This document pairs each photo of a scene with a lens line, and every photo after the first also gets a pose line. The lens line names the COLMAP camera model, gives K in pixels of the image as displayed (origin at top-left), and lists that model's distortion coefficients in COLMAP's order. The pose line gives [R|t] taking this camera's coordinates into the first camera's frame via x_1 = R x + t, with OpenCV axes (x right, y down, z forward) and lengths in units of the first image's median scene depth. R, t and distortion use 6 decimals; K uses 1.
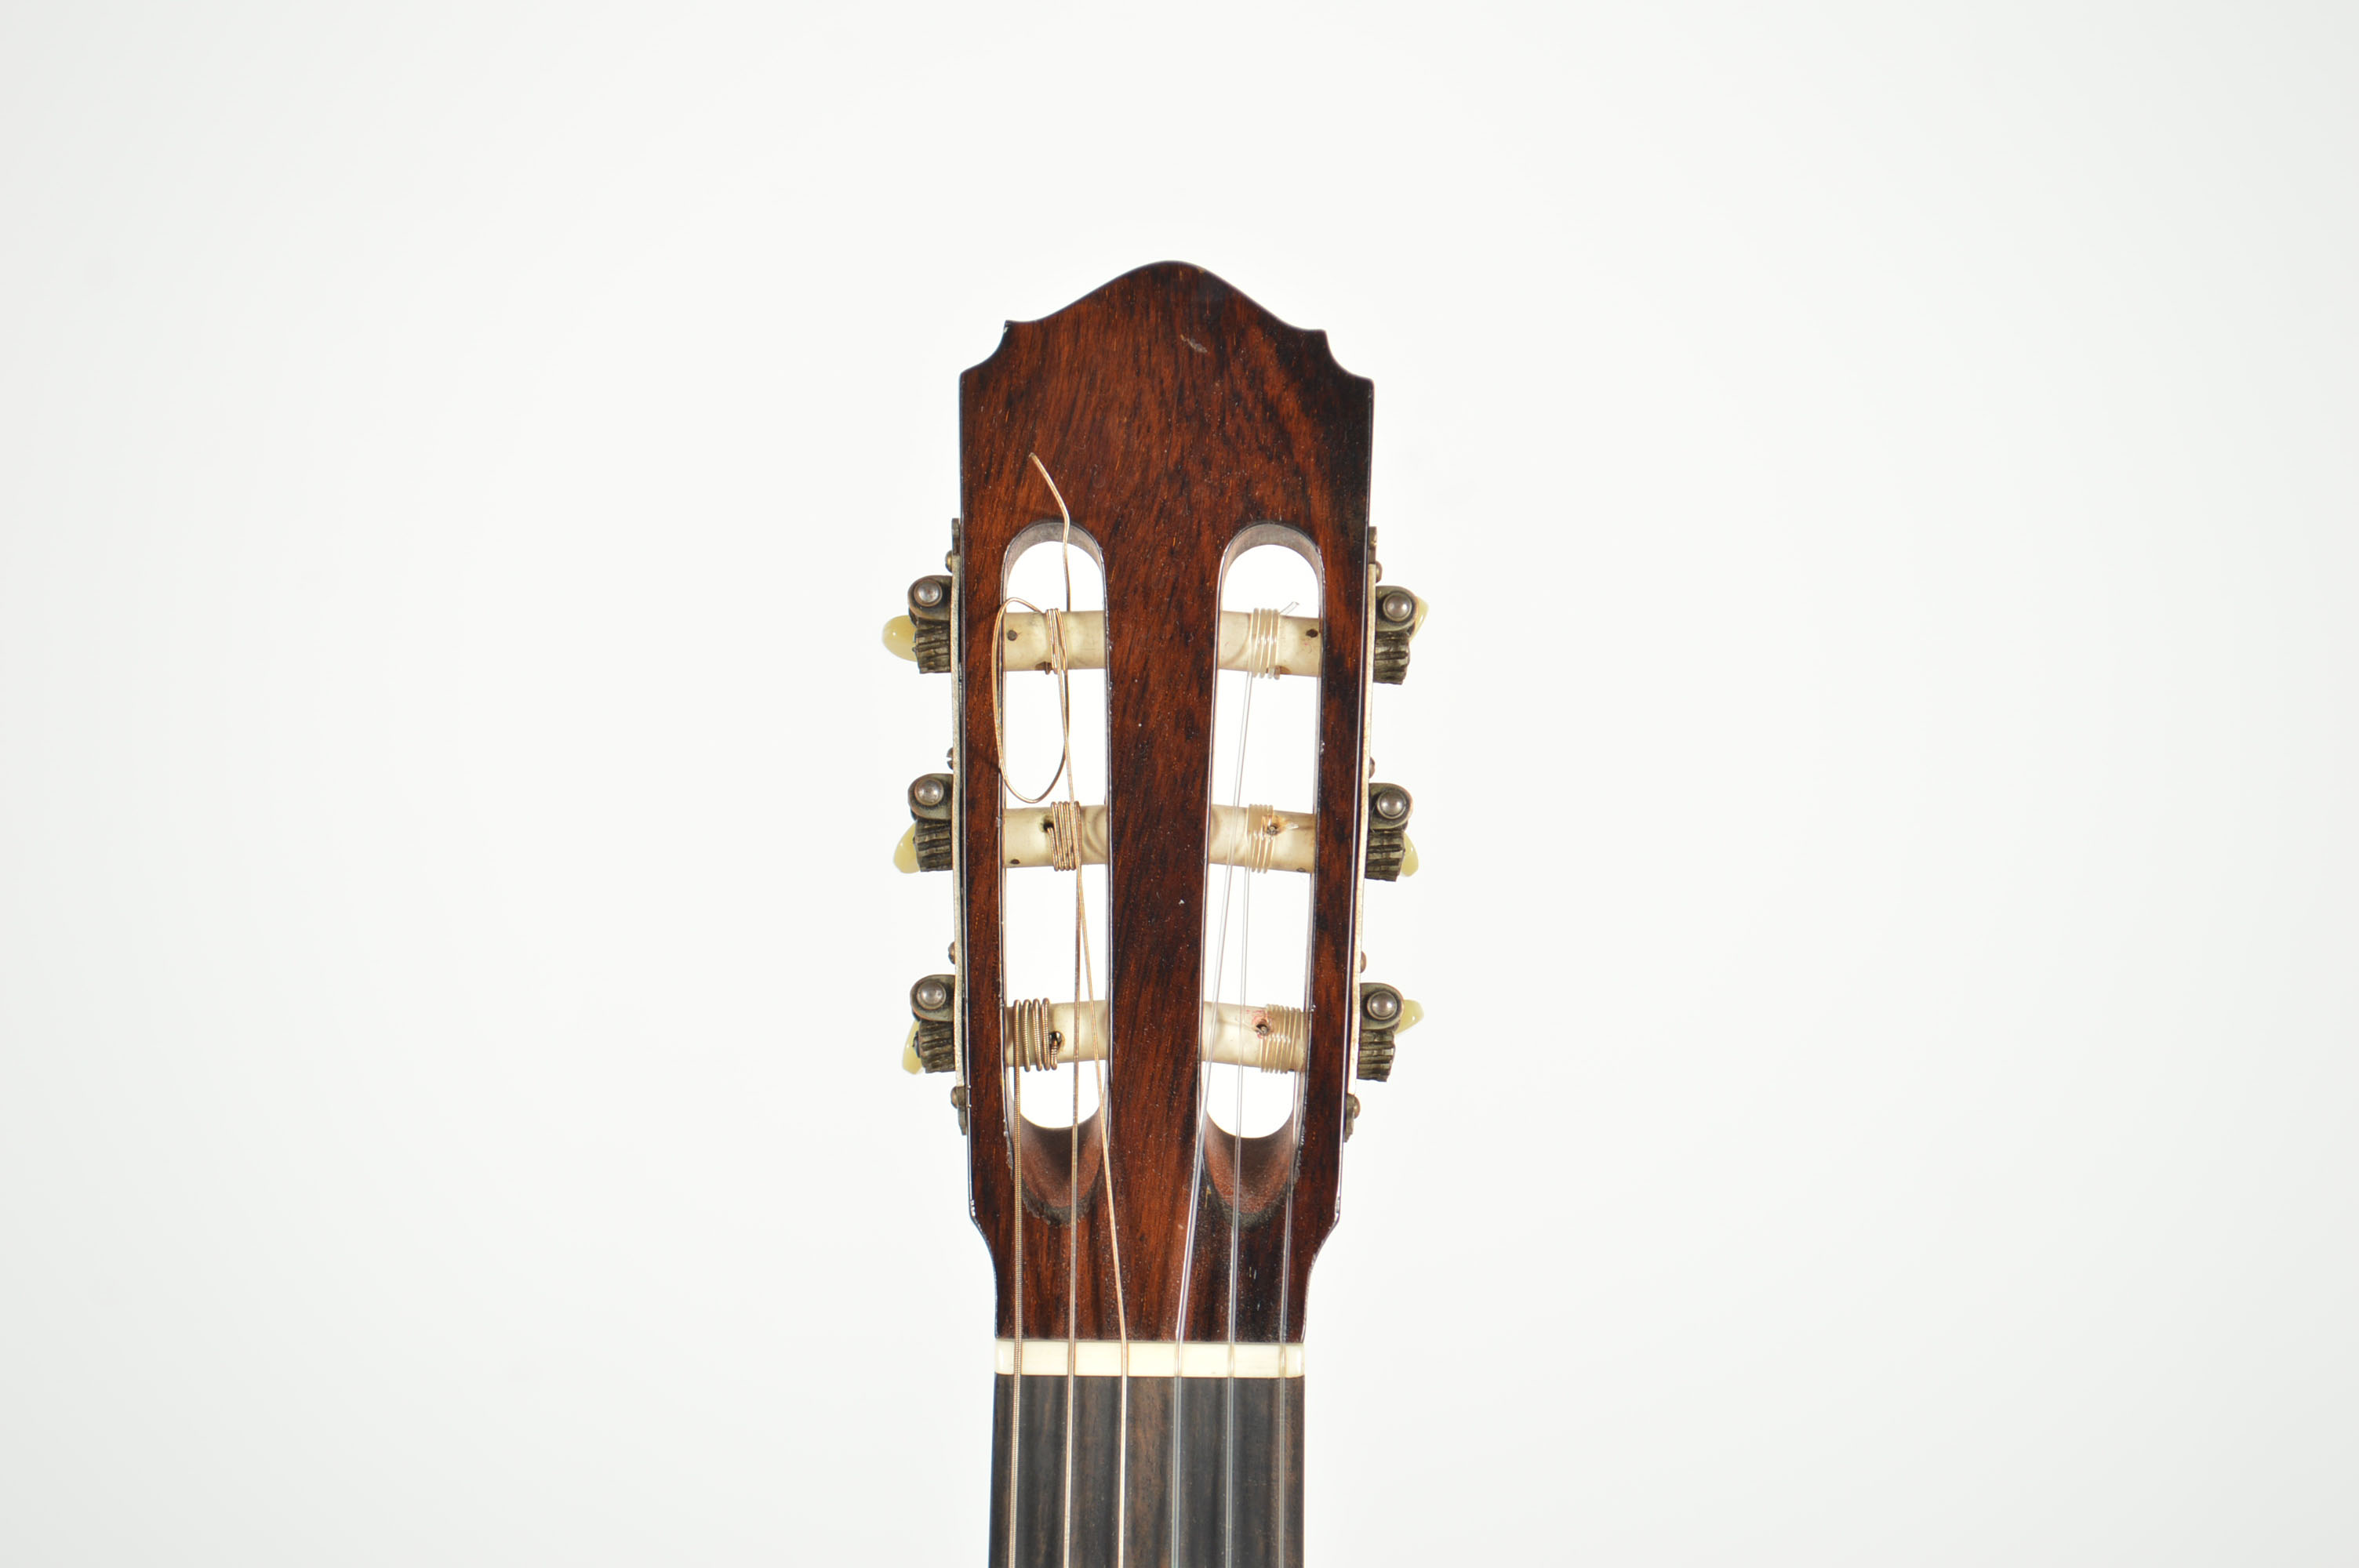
lens RADIAL K [[4742.3, 0, 1180.3], [0, 4742.3, 798.1], [0, 0, 1]] dist [0.020108, 0.000000]
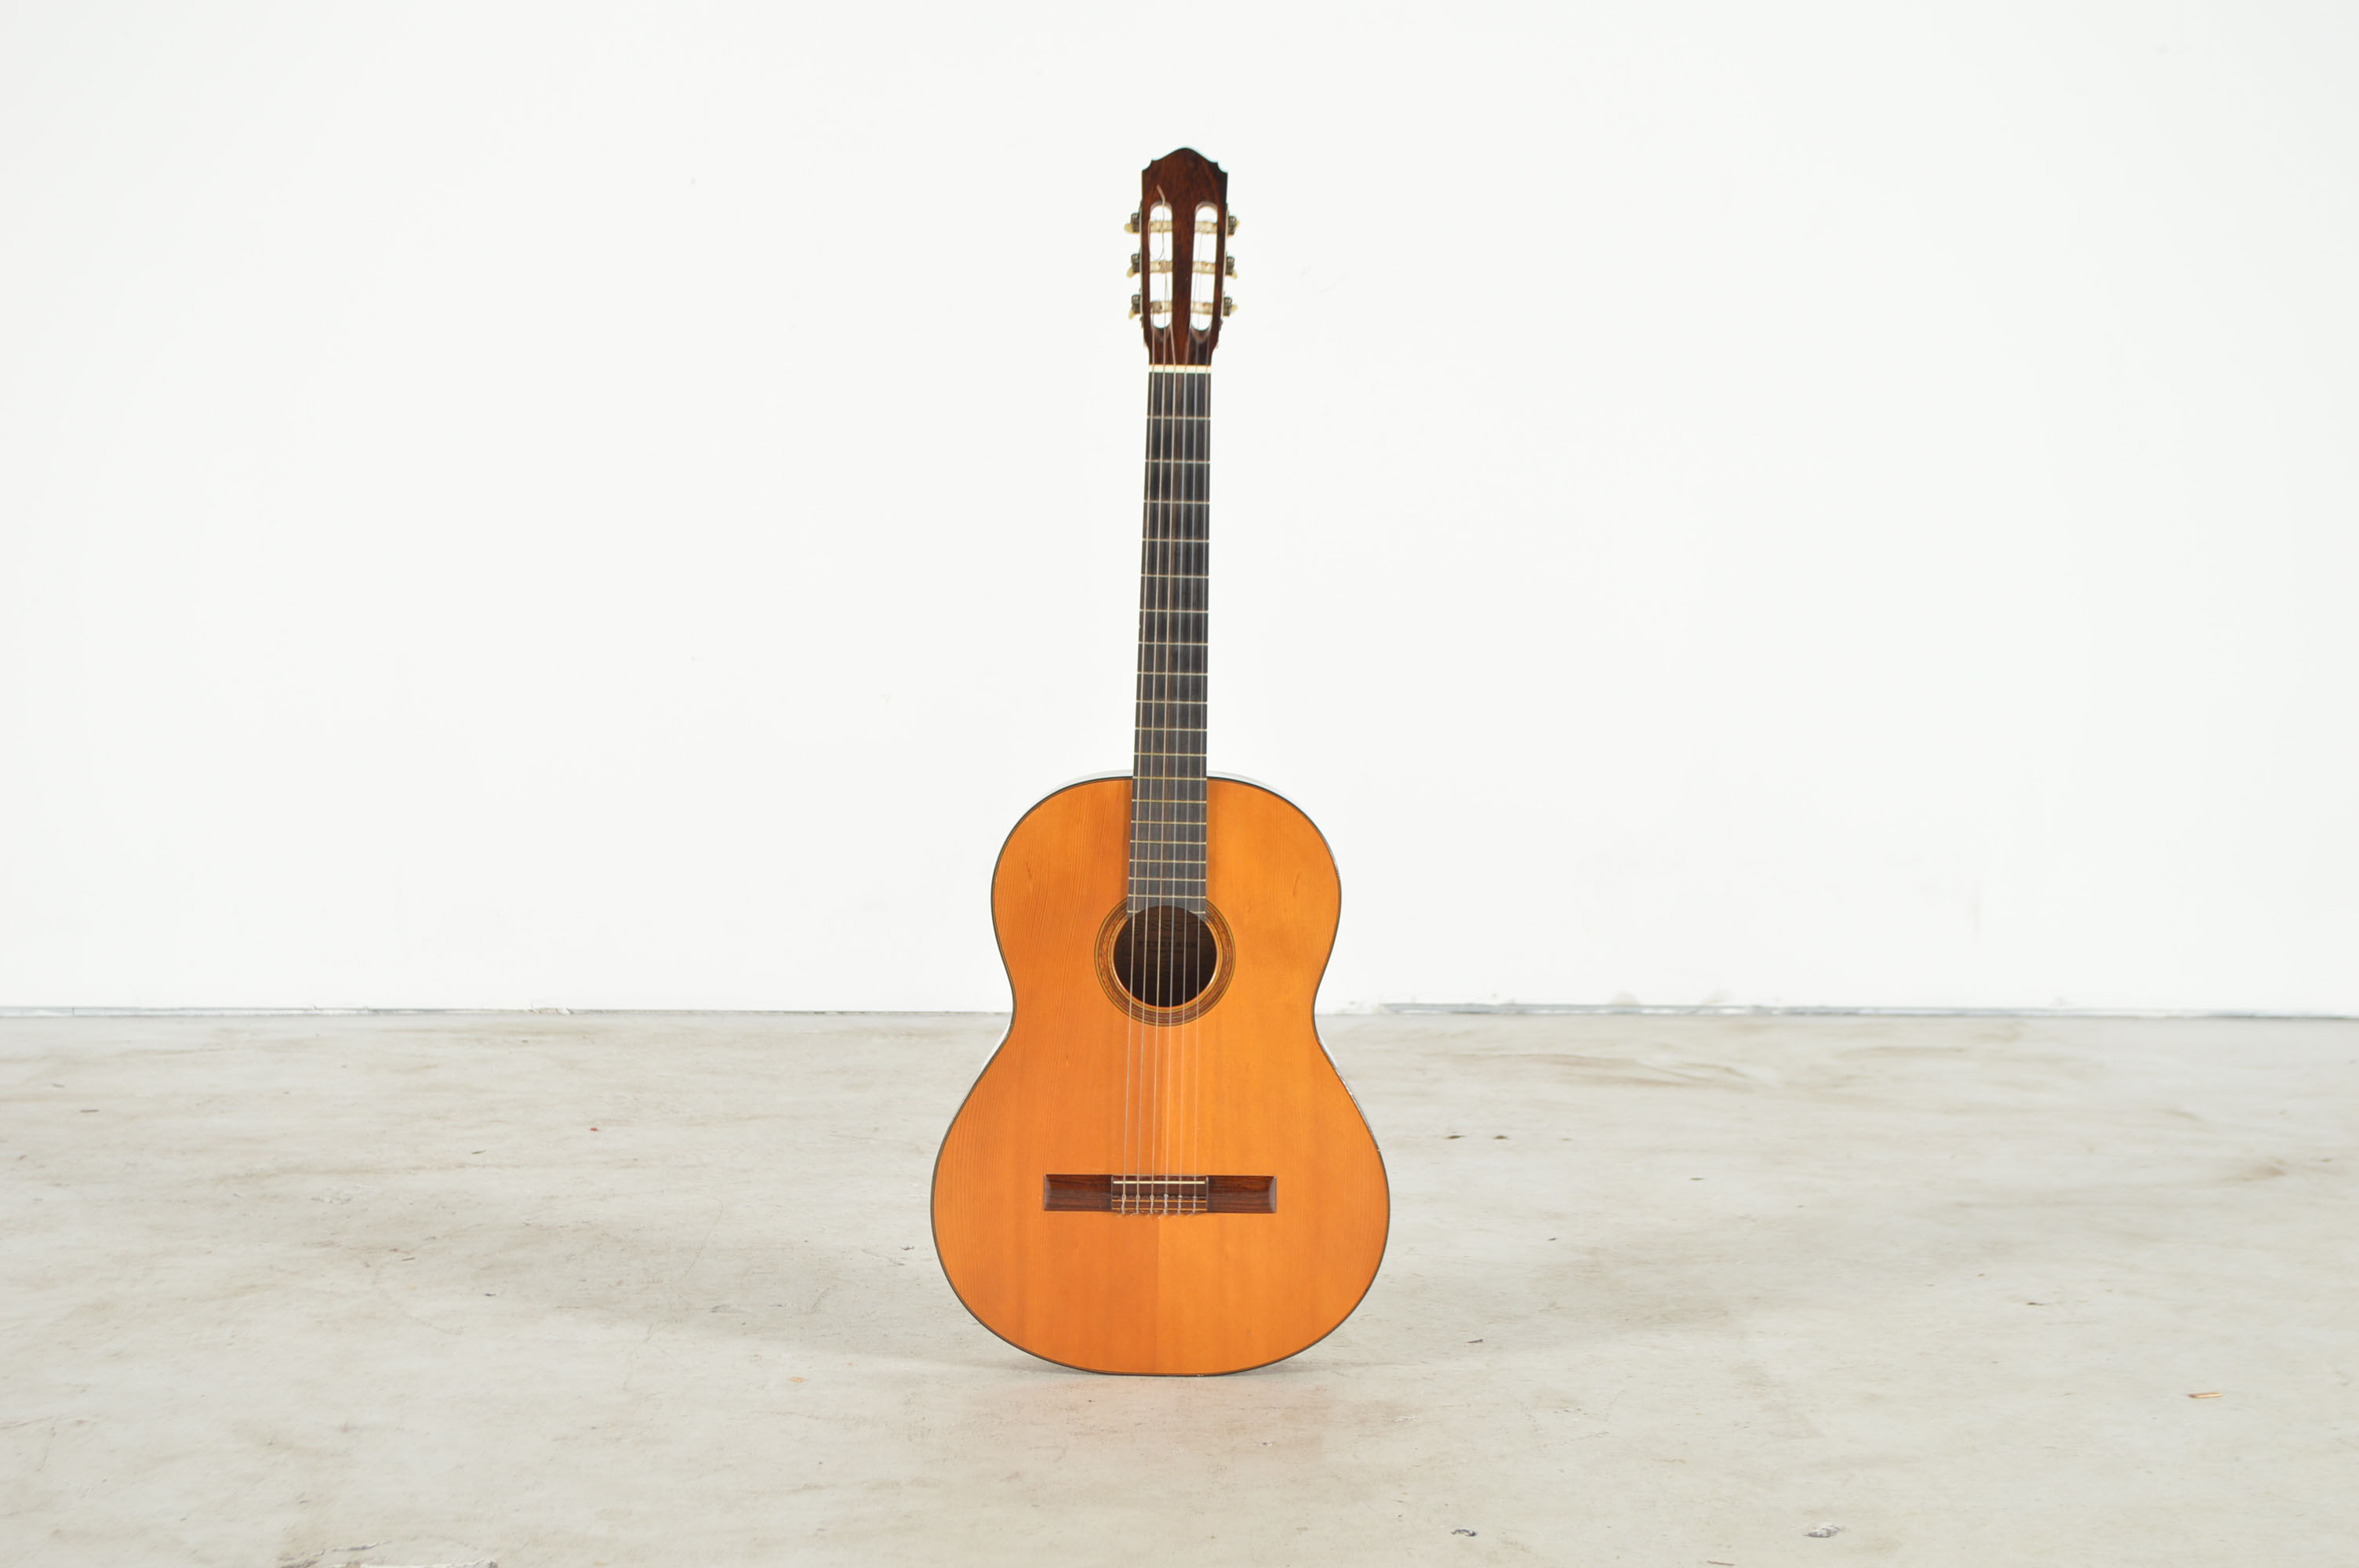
lens RADIAL K [[4029.0, 0, 1182.0], [0, 4029.0, 751.8], [0, 0, 1]] dist [-0.008229, 0.000000]
pose [[0.999932, 0.006002, -0.009977, 0.038816], [-0.005665, 0.999423, 0.033504, 0.365492], [0.010173, -0.033445, 0.999389, -3.126741]]
